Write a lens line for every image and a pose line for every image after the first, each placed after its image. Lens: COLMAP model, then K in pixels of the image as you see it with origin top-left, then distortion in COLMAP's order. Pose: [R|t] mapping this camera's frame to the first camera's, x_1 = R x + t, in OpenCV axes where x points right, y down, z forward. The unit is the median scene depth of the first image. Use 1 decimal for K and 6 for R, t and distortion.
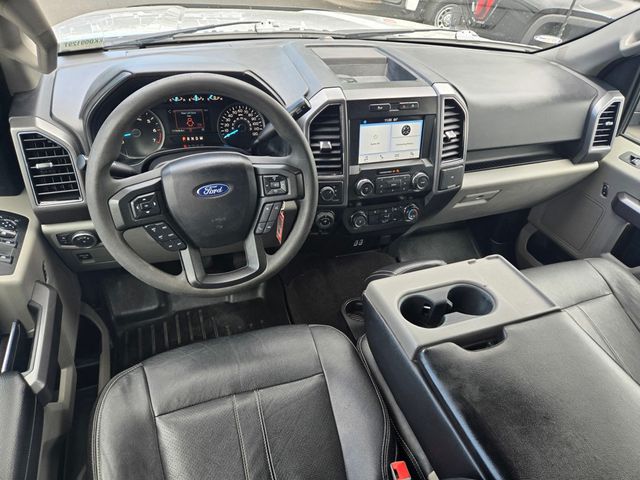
lens RADIAL K [[414.7, 0, 320.0], [0, 414.7, 240.0], [0, 0, 1]] dist [0.040029, -0.000312]
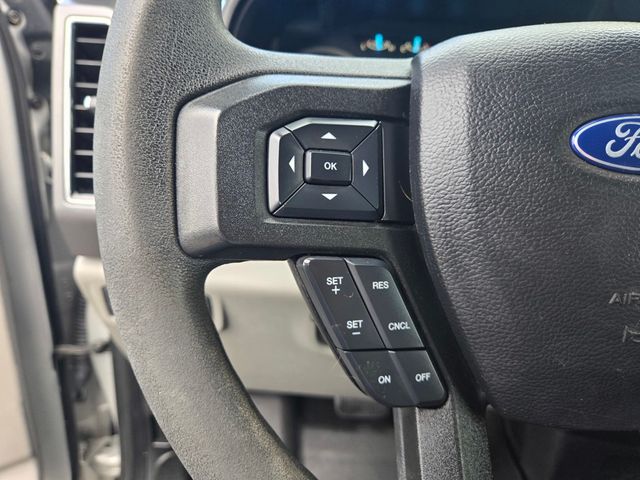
lens RADIAL K [[454.1, 0, 320.0], [0, 454.1, 240.0], [0, 0, 1]] dist [-0.003254, -0.000530]
pose [[0.925738, 0.124008, -0.357256, -0.231148], [-0.218688, 0.946272, -0.238213, 0.007225], [0.308521, 0.298650, 0.903118, 0.555413]]
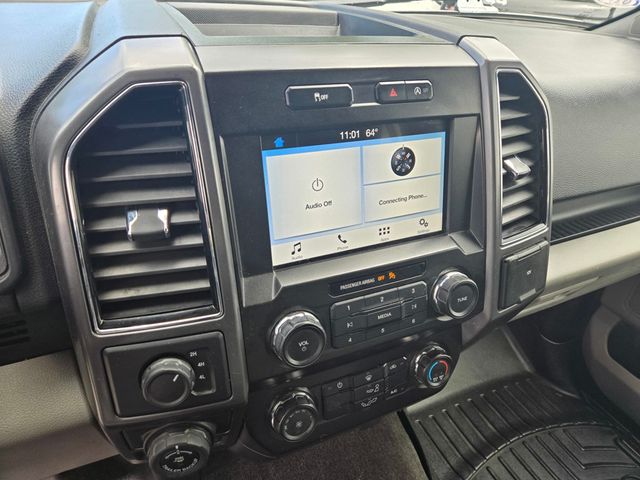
lens RADIAL K [[424.3, 0, 317.3], [0, 424.3, 230.4], [0, 0, 1]] dist [0.025061, -0.005378]
pose [[0.996246, -0.071252, 0.049161, 0.112734], [0.077498, 0.987149, -0.139754, -0.162326], [-0.038572, 0.143039, 0.988965, 0.660243]]
